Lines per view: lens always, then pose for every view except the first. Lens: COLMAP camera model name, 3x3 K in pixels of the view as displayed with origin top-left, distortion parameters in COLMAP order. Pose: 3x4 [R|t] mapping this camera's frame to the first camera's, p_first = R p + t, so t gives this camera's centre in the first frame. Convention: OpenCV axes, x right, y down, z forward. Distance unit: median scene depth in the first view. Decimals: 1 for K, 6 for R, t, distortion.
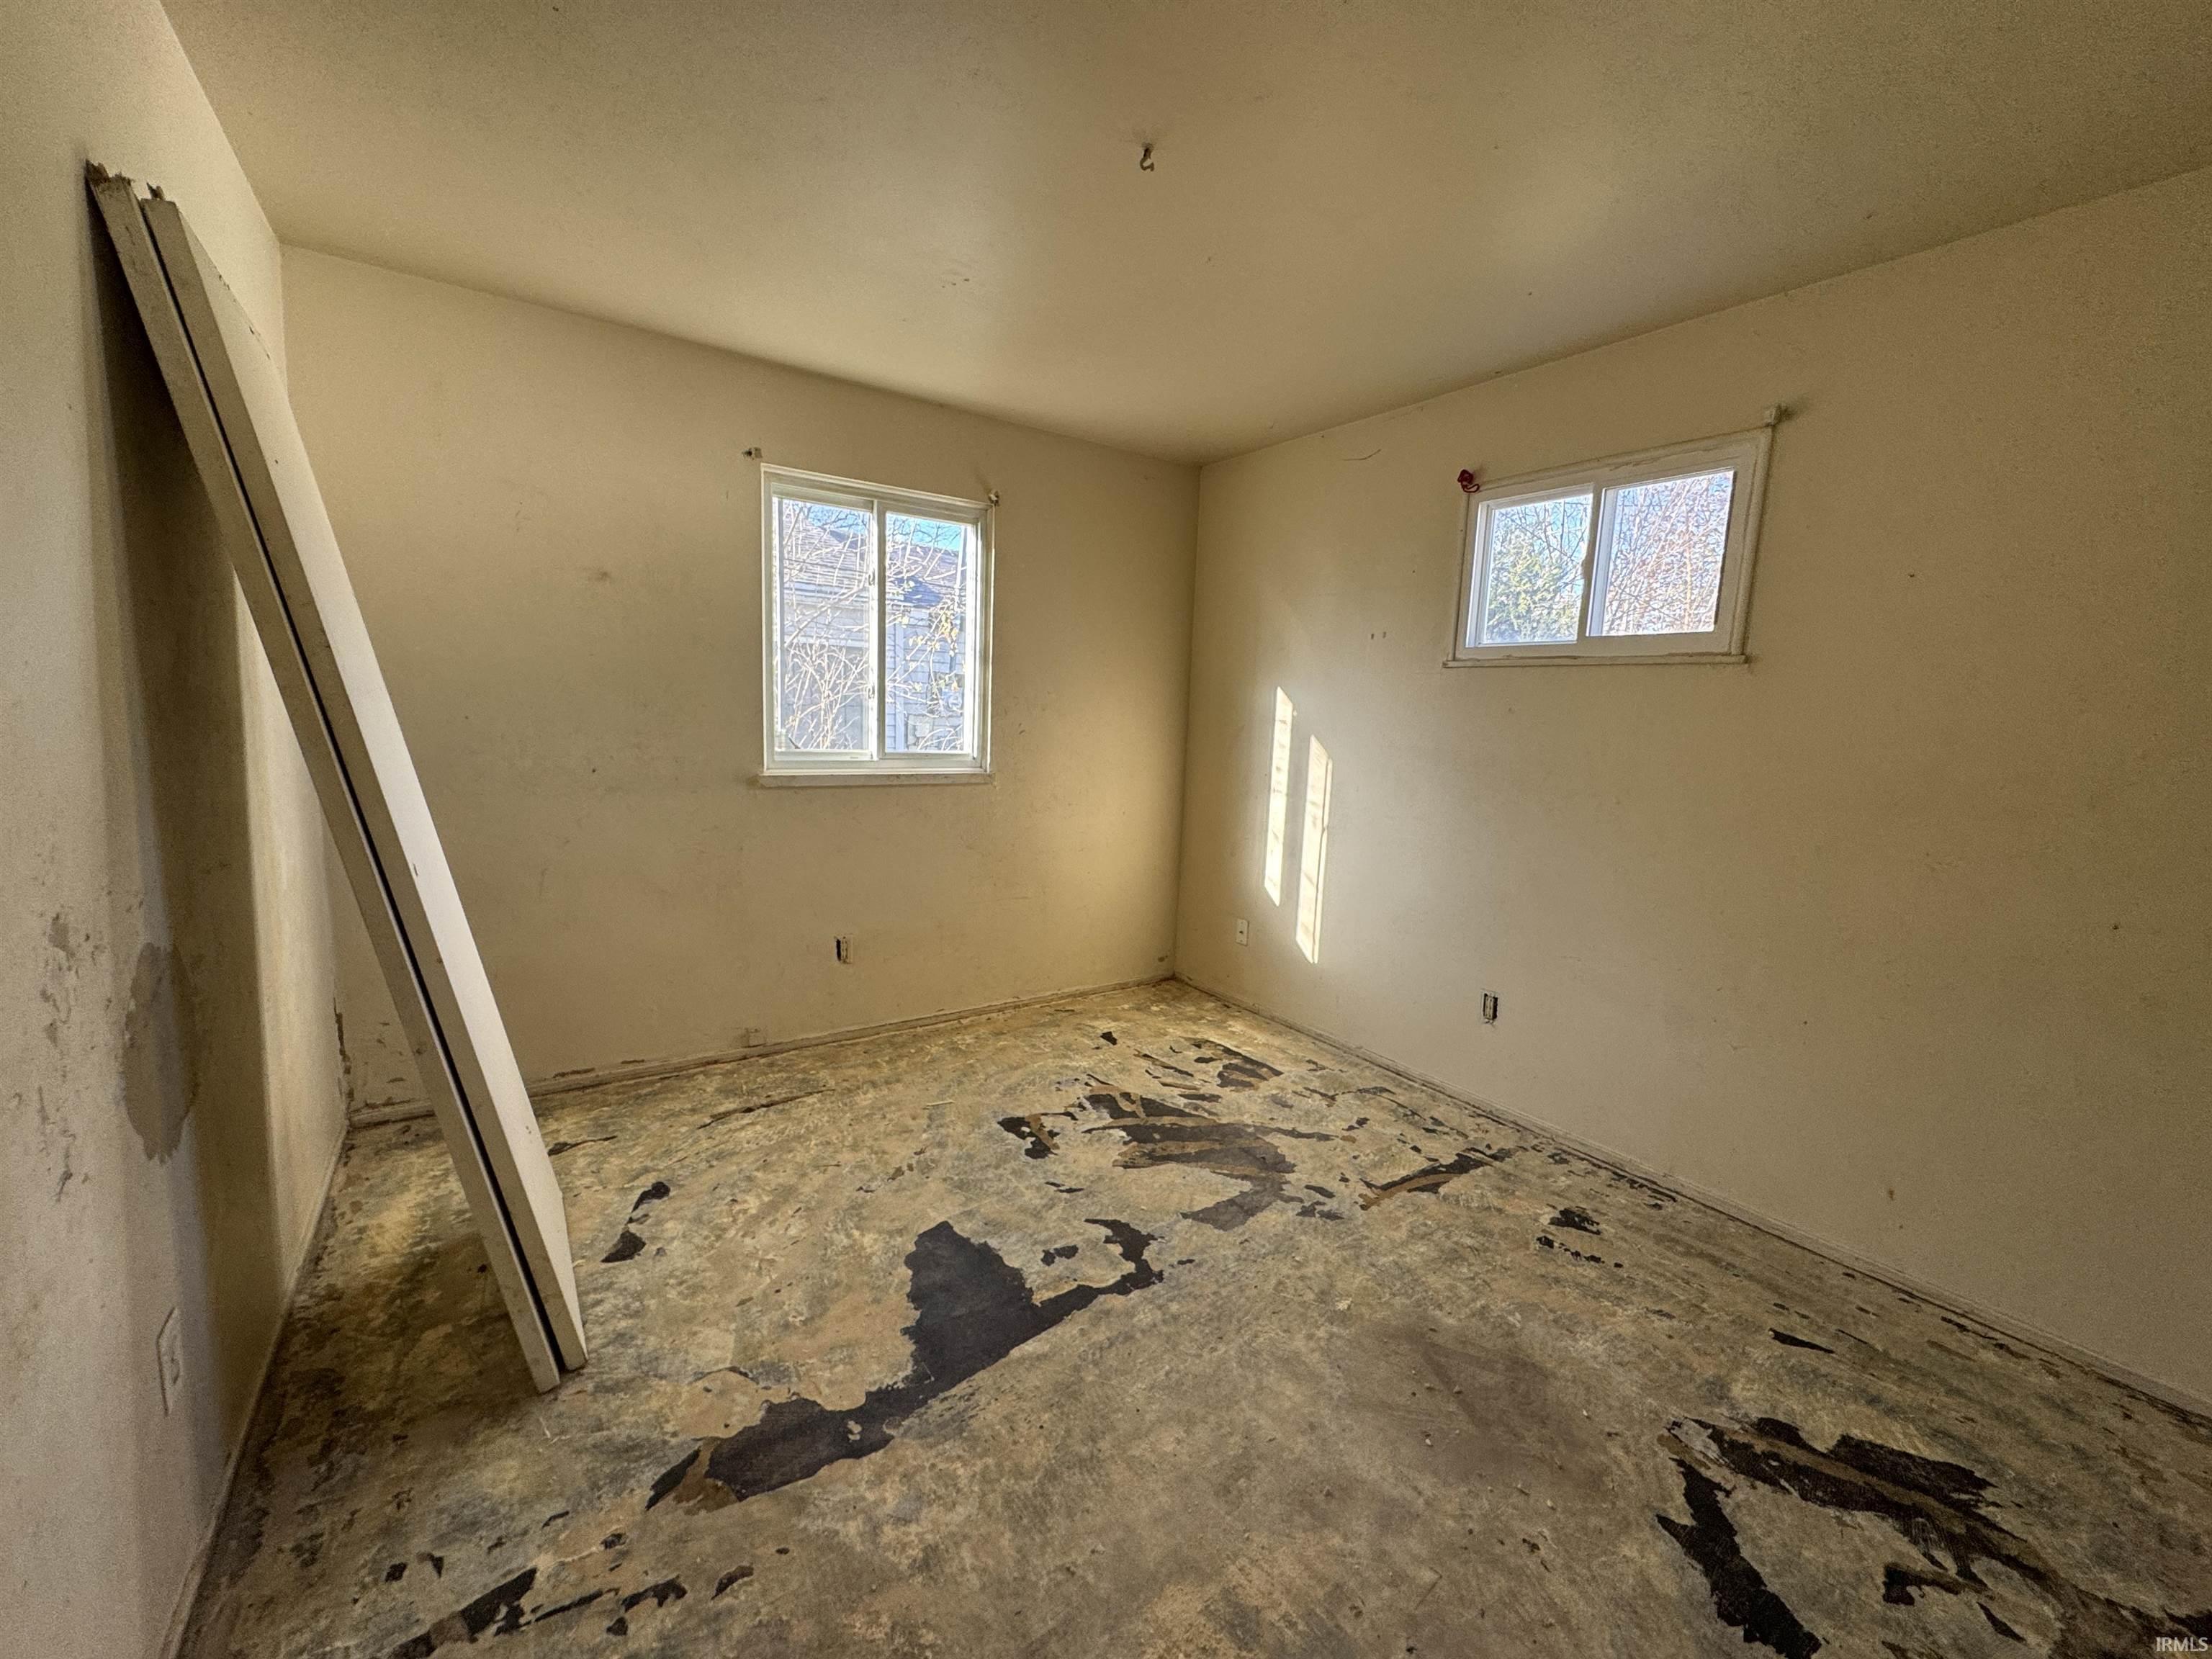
lens RADIAL K [[879.5, 0, 1102.5], [0, 879.5, 825.6], [0, 0, 1]] dist [-0.002085, 0.000087]
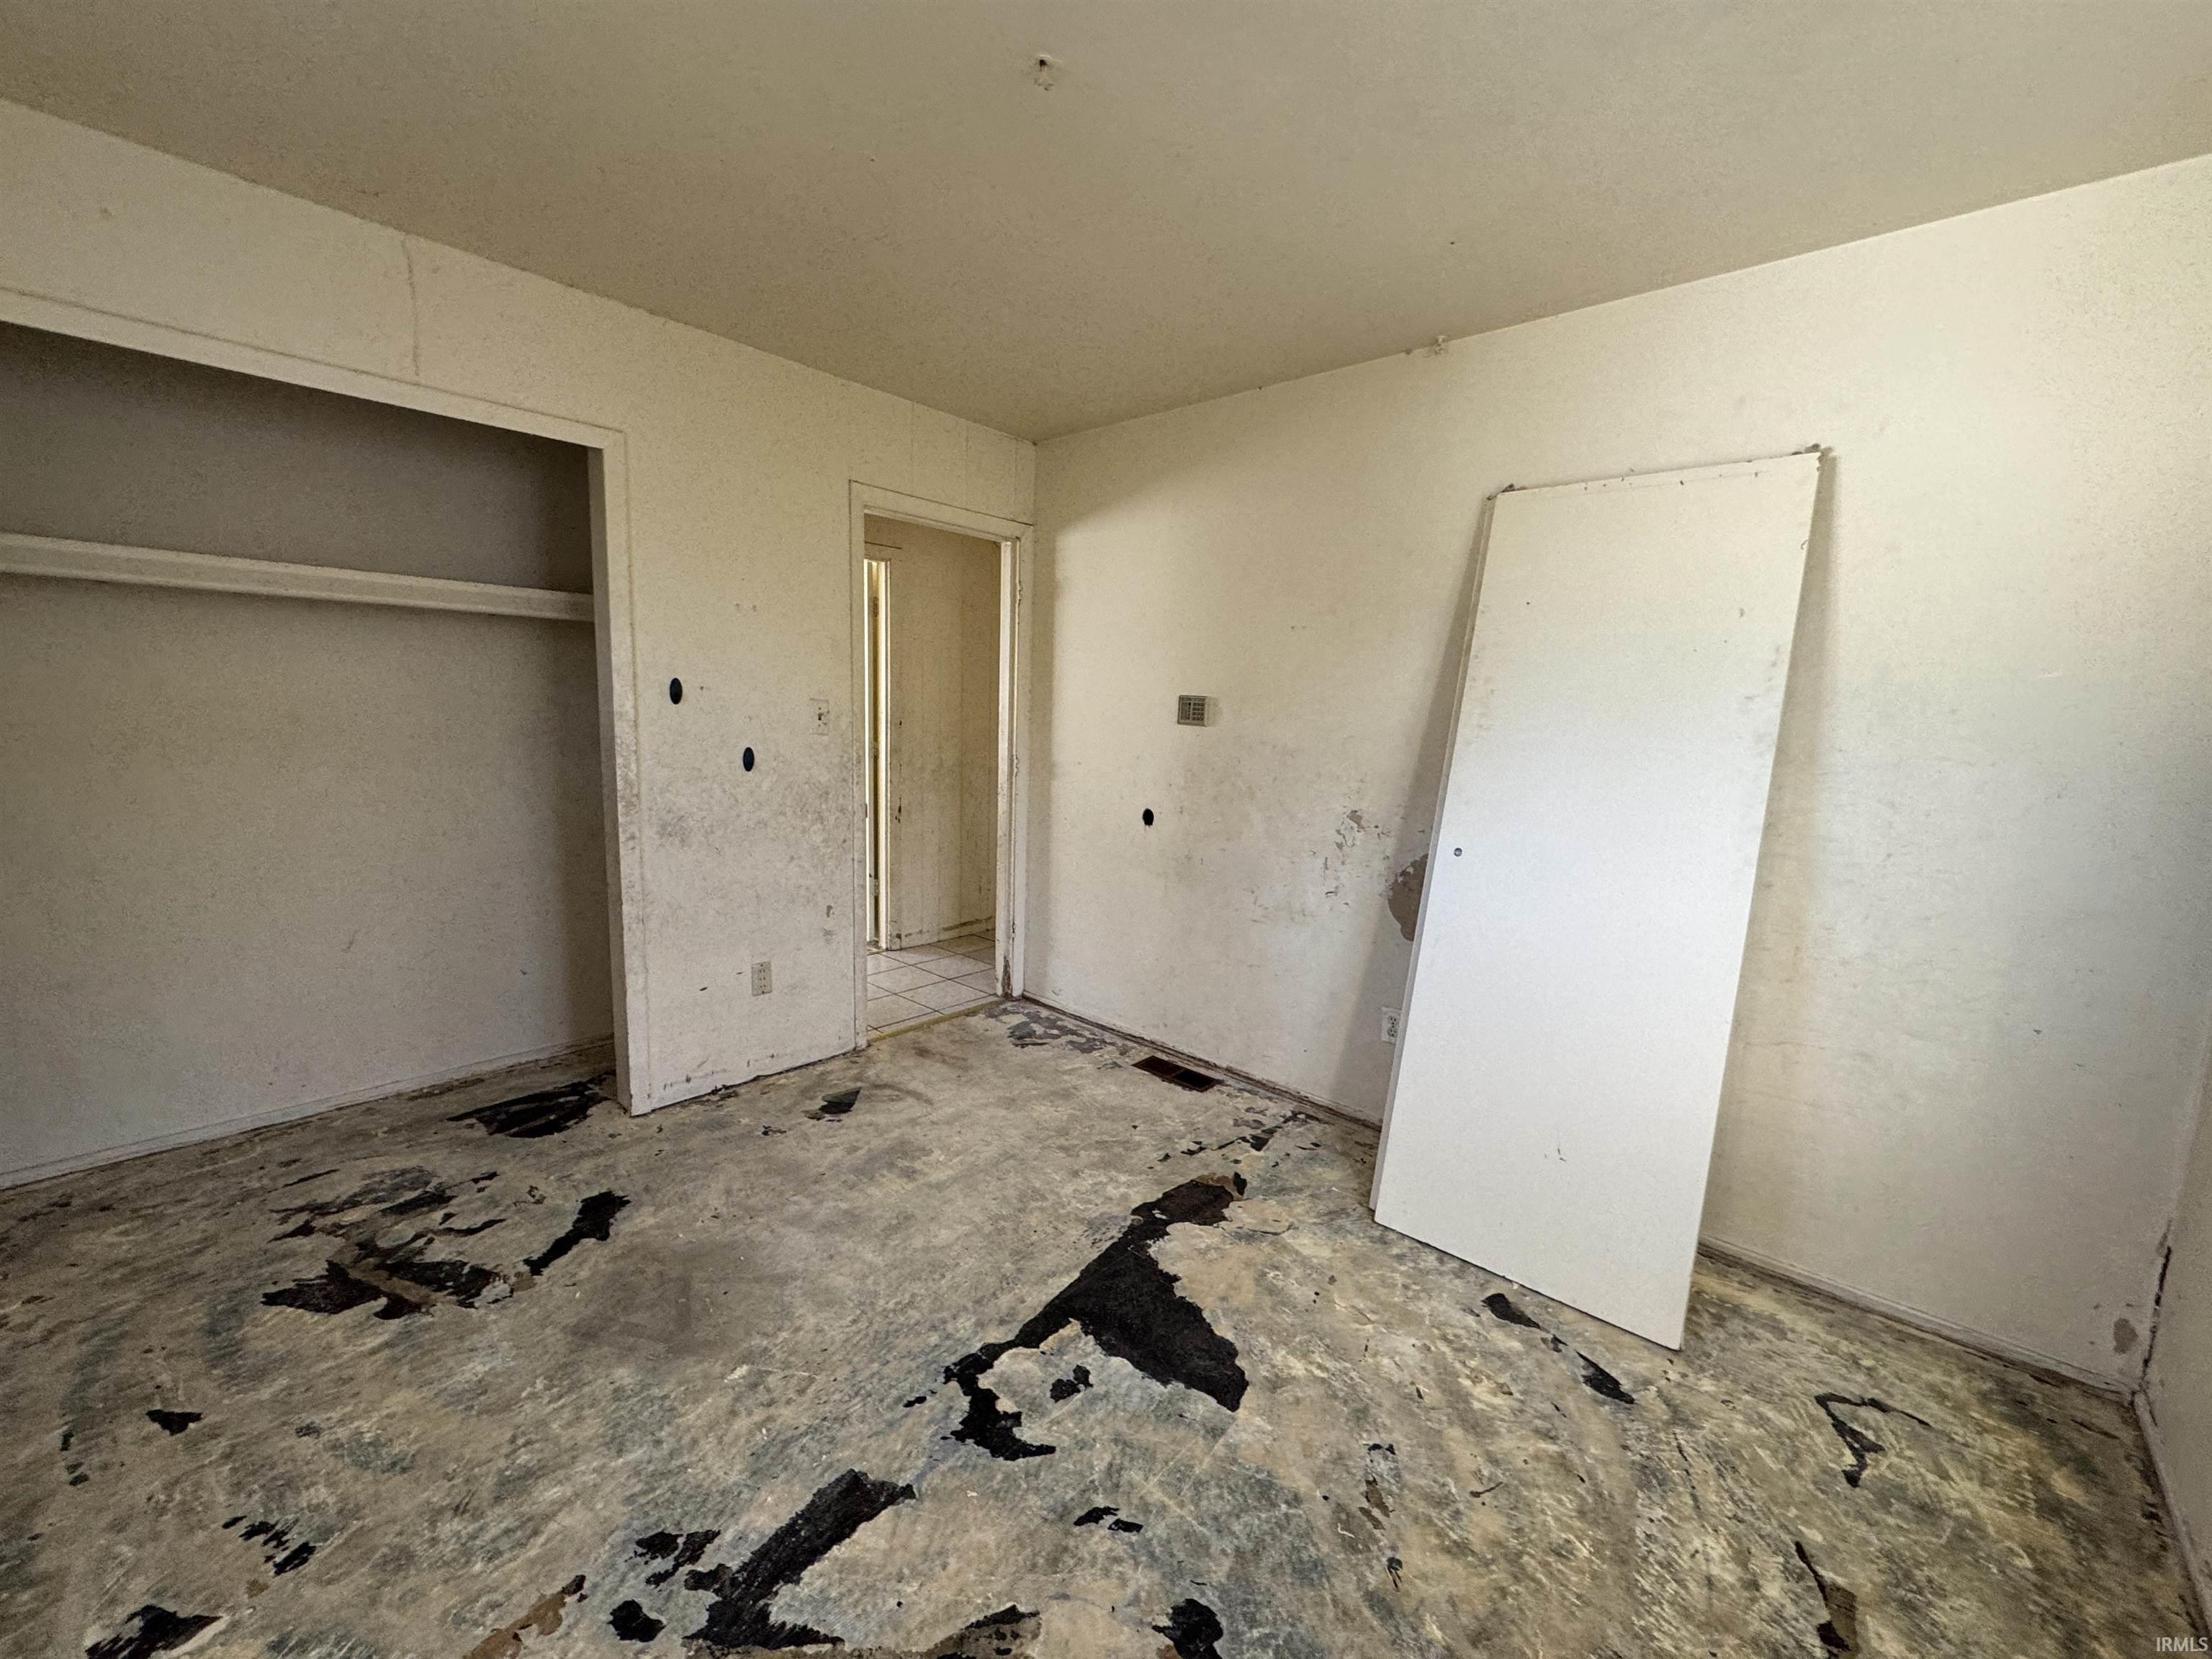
lens RADIAL K [[879.5, 0, 1099.1], [0, 879.5, 833.7], [0, 0, 1]] dist [-0.002085, 0.000087]
pose [[-0.972434, -0.039740, -0.229765, 0.147054], [-0.100347, 0.960779, 0.258522, -0.243230], [0.210480, 0.274452, -0.938283, 1.770896]]
